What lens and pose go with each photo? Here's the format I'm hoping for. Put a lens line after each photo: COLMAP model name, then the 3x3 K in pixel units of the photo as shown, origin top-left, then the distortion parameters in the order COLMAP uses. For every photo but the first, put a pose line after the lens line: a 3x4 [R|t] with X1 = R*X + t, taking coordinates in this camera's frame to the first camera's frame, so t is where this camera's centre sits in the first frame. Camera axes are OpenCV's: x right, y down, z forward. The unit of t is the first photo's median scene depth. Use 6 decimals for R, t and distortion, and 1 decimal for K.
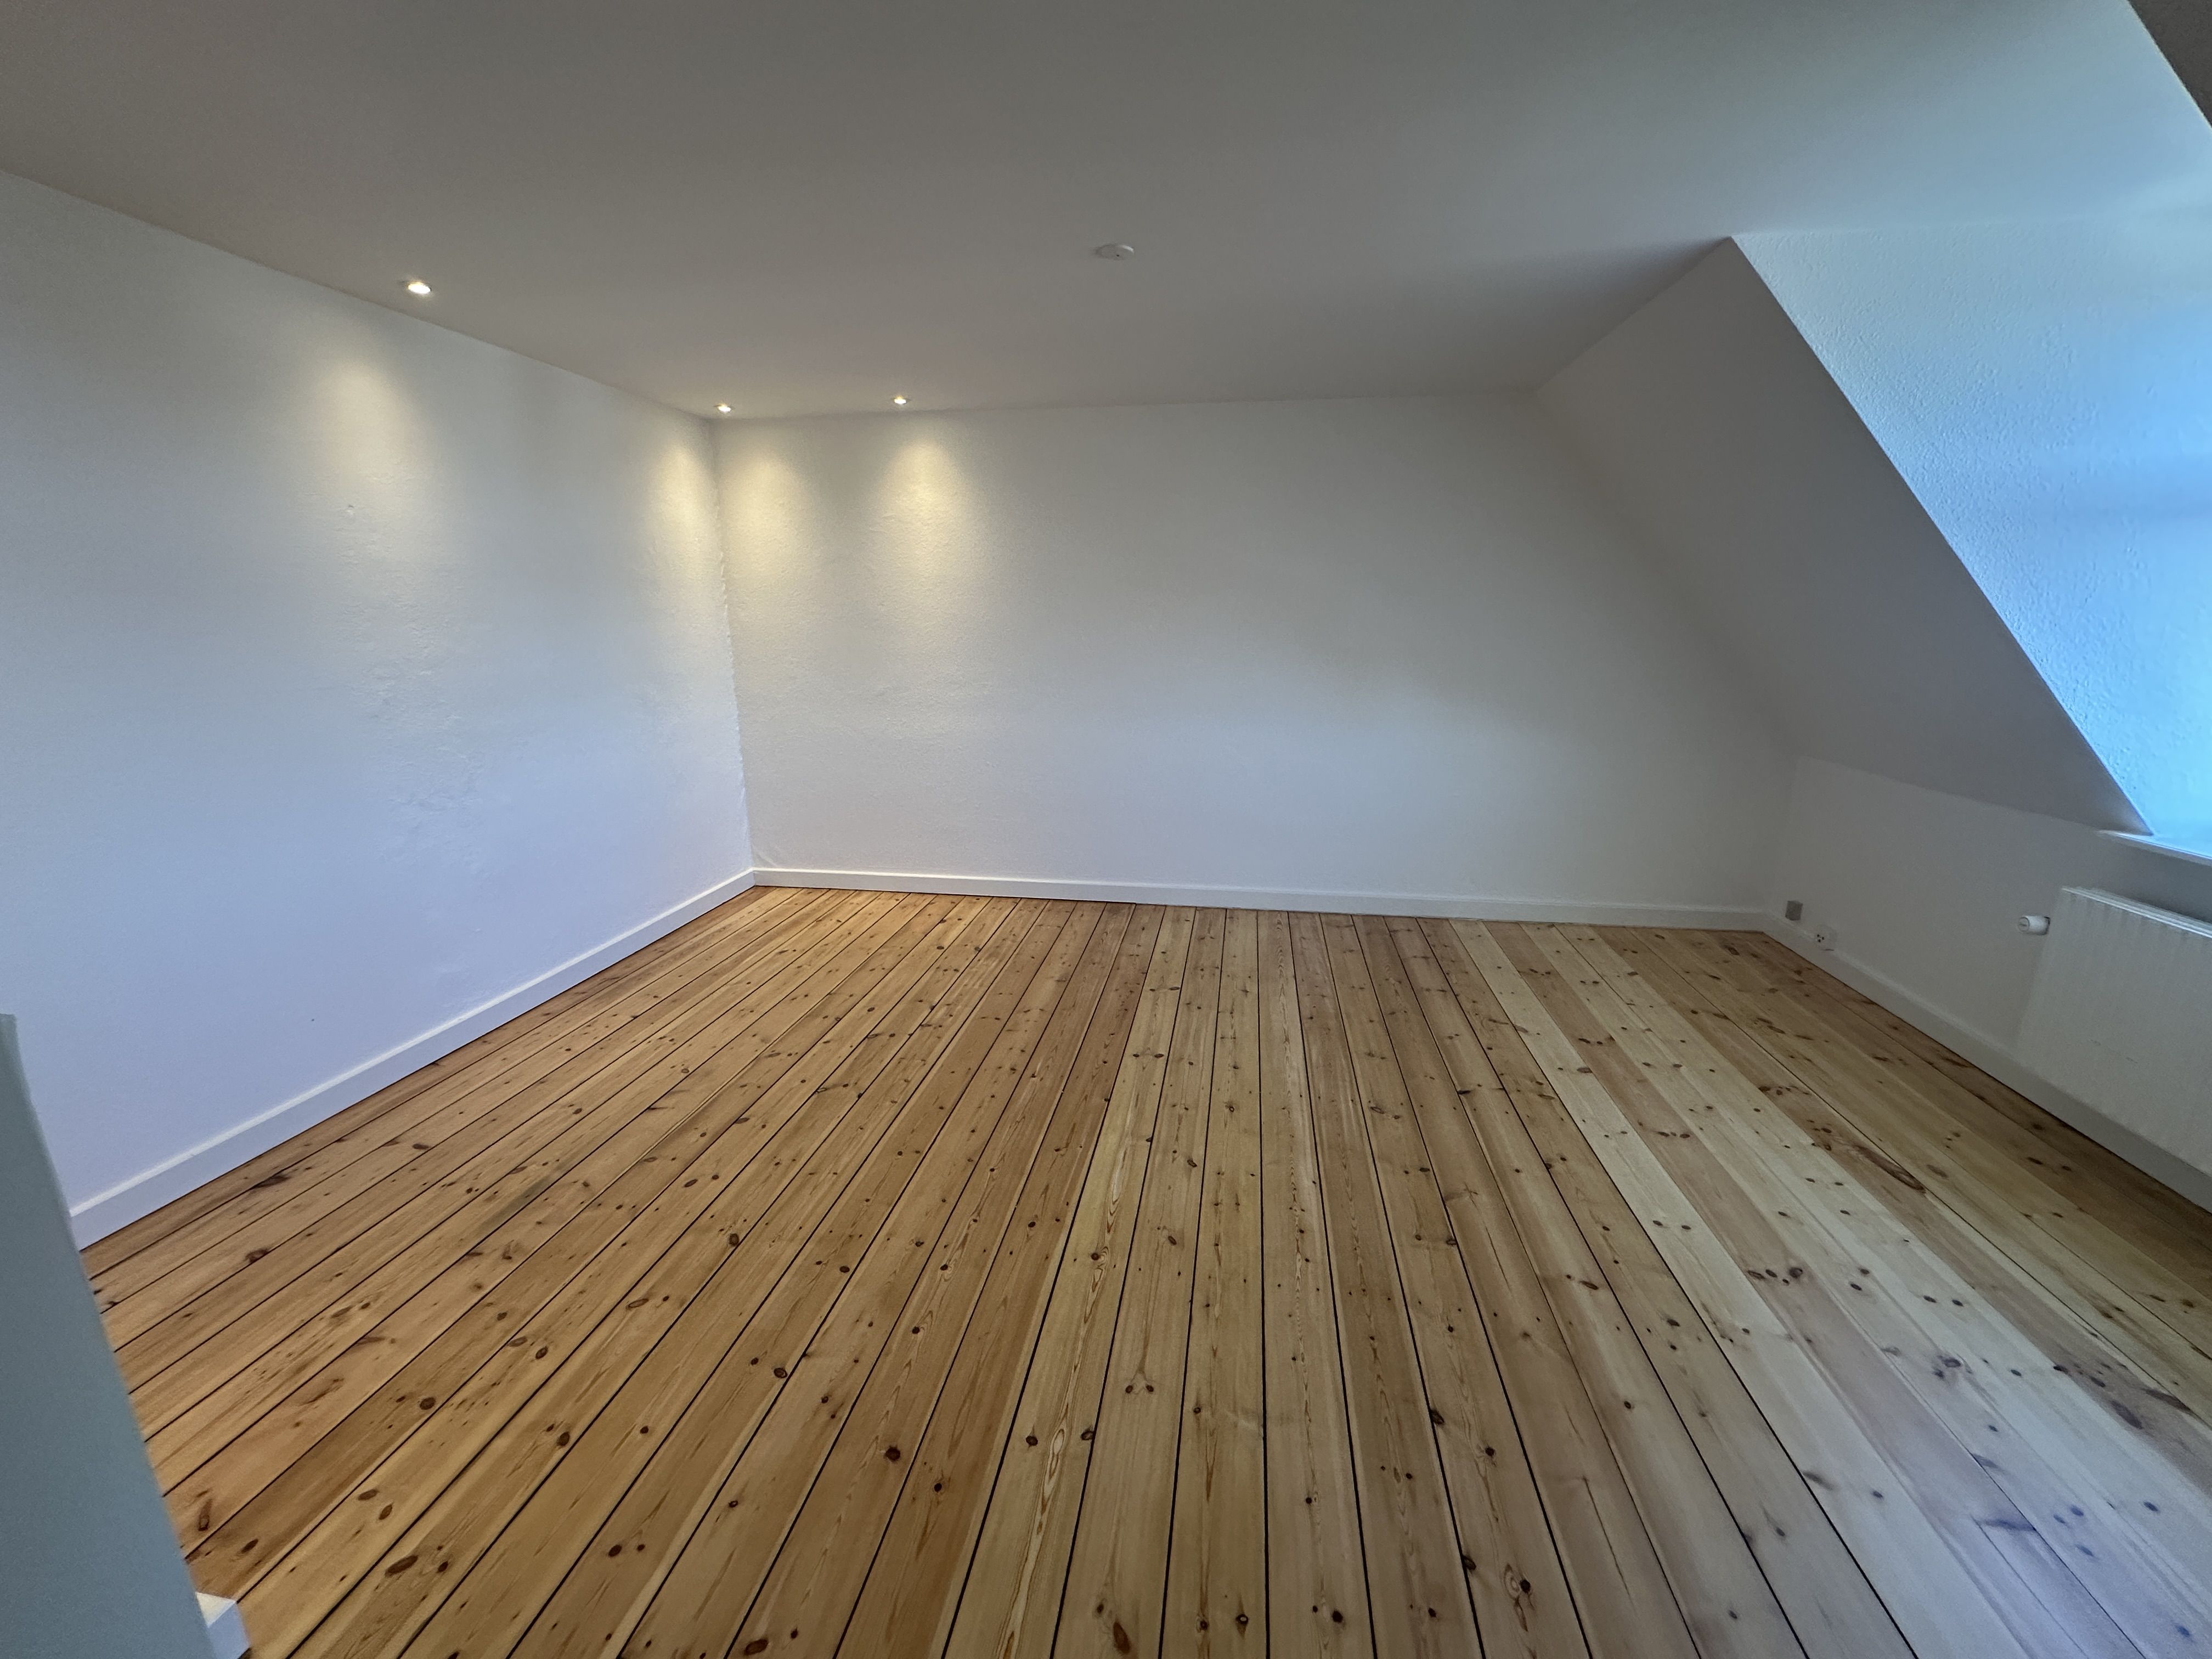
lens RADIAL K [[873.9, 0, 1106.0], [0, 873.9, 829.5], [0, 0, 1]] dist [-0.000470, -0.000118]
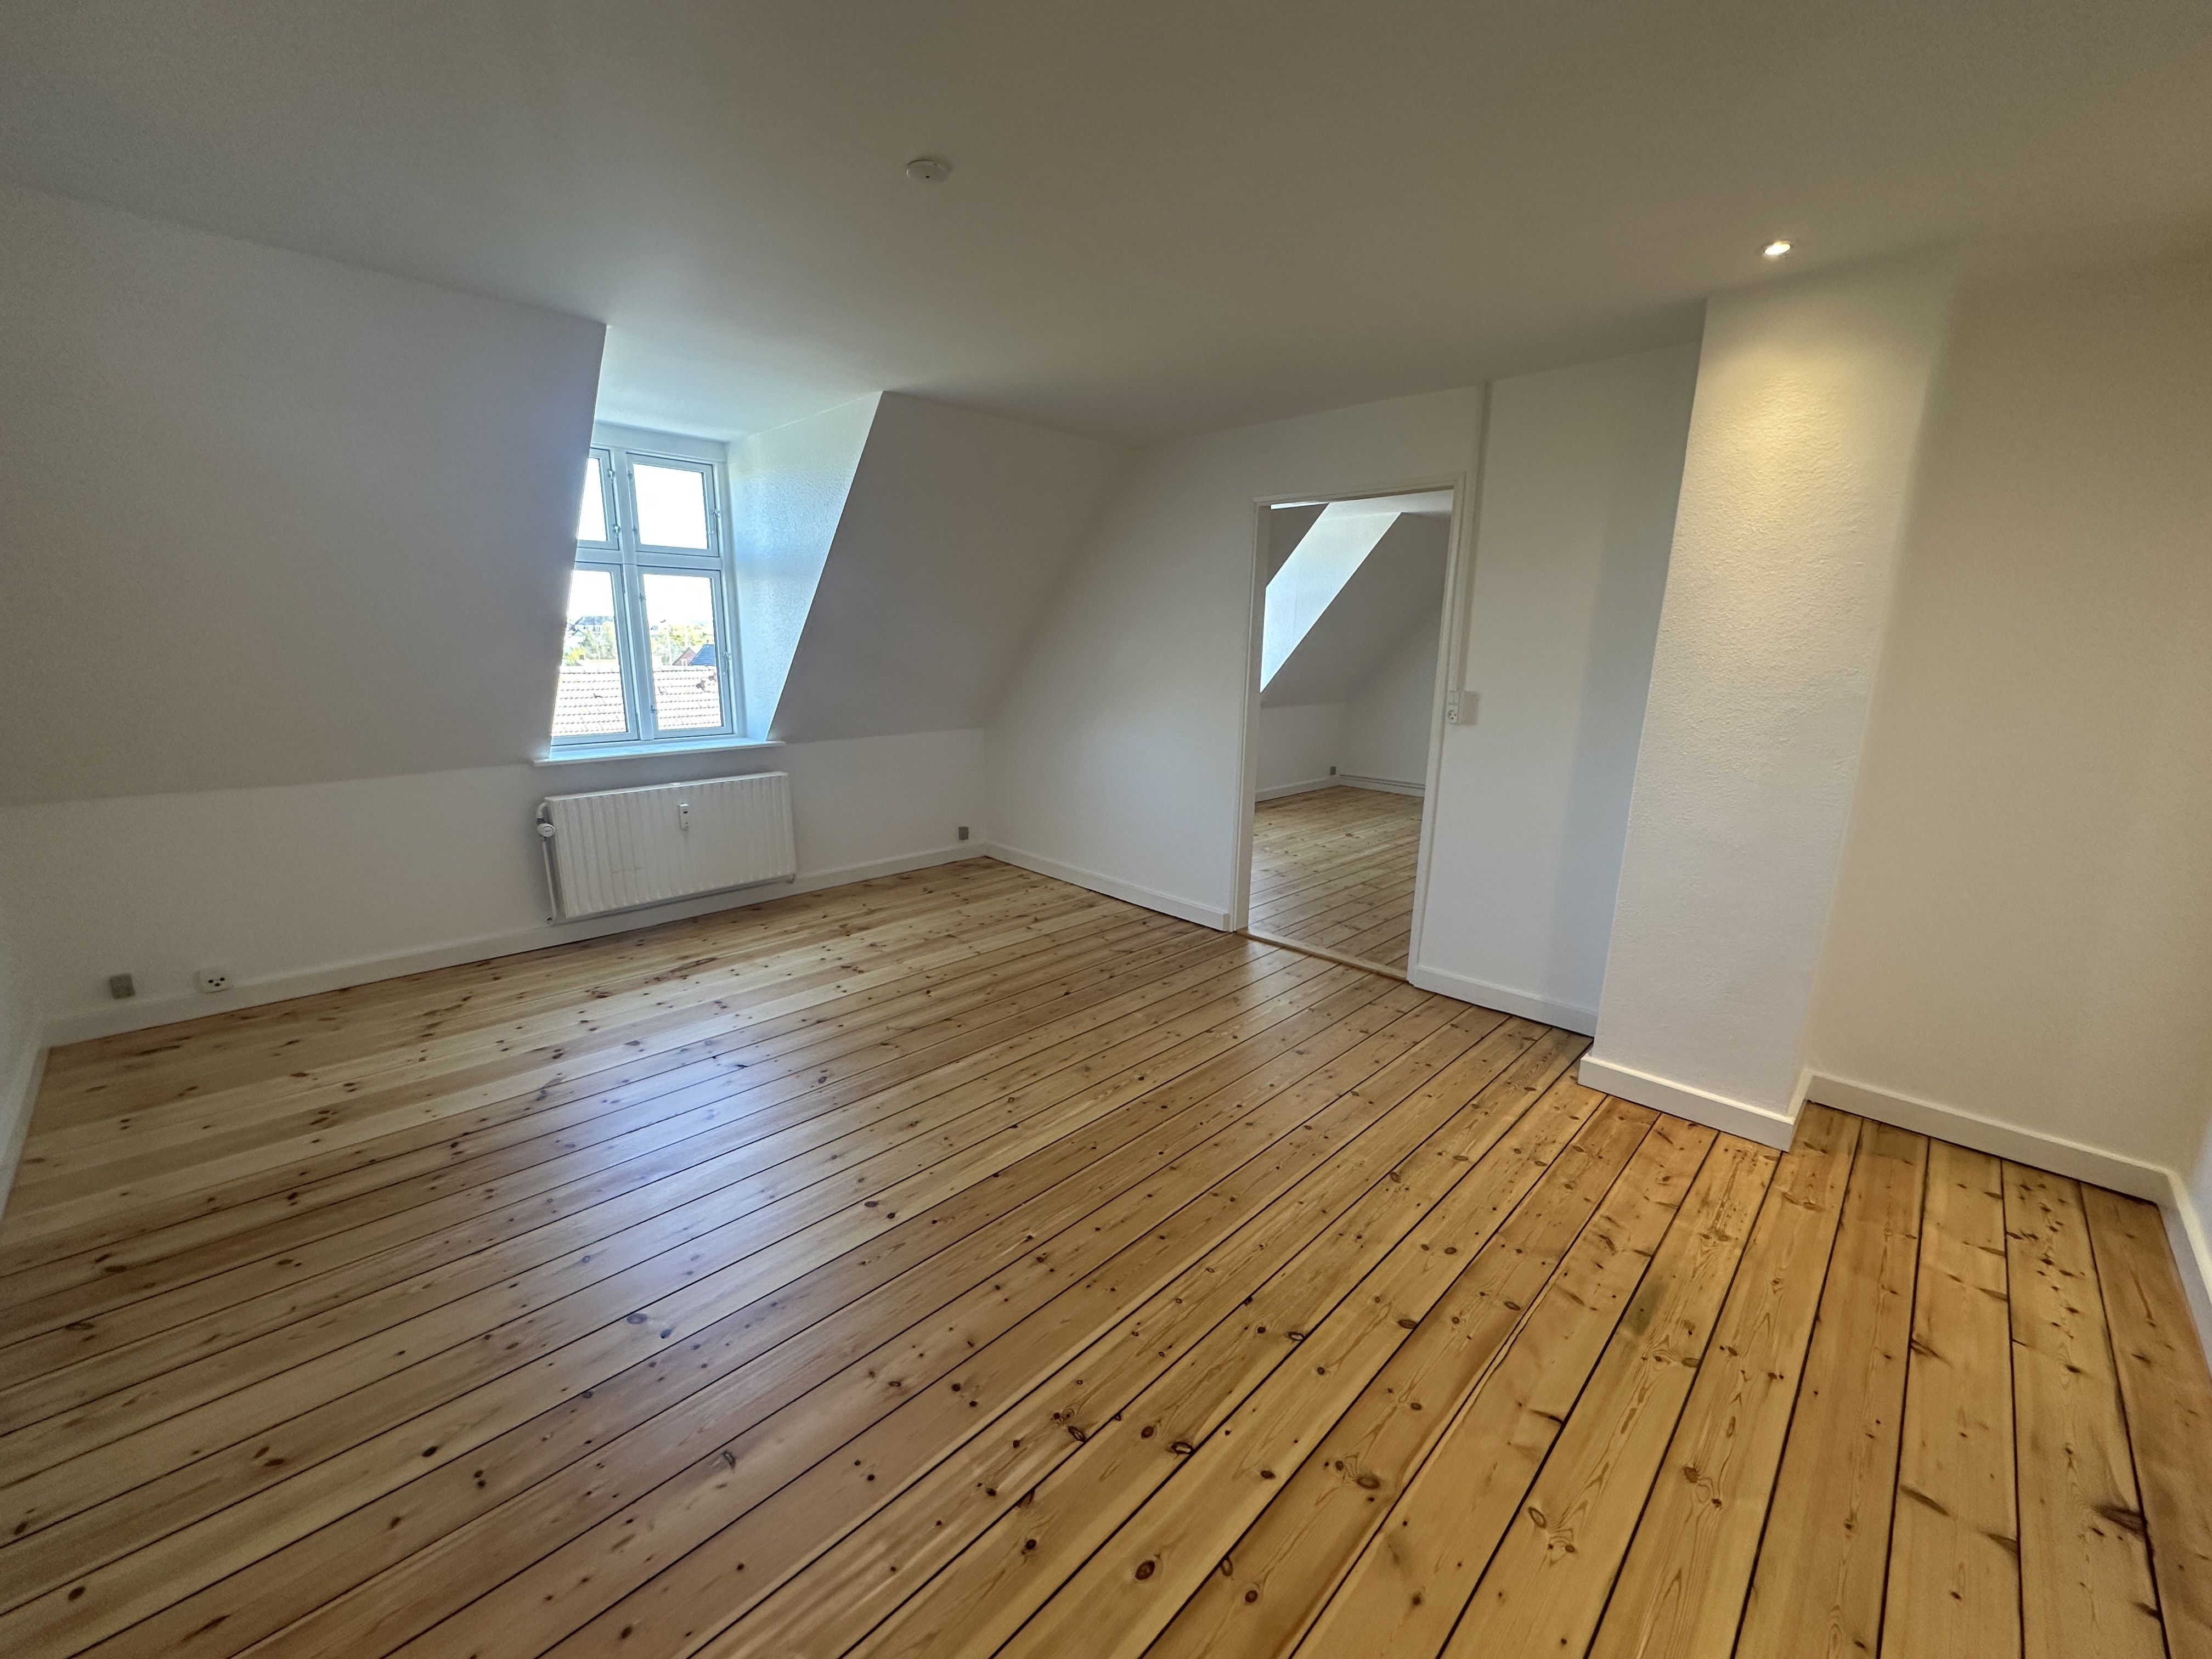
lens RADIAL K [[873.9, 0, 1106.0], [0, 873.9, 829.5], [0, 0, 1]] dist [-0.000470, -0.000118]
pose [[-0.815668, -0.134975, 0.562554, -0.549156], [0.124528, 0.908644, 0.398572, -0.353306], [-0.564958, 0.395156, -0.724344, 1.462315]]
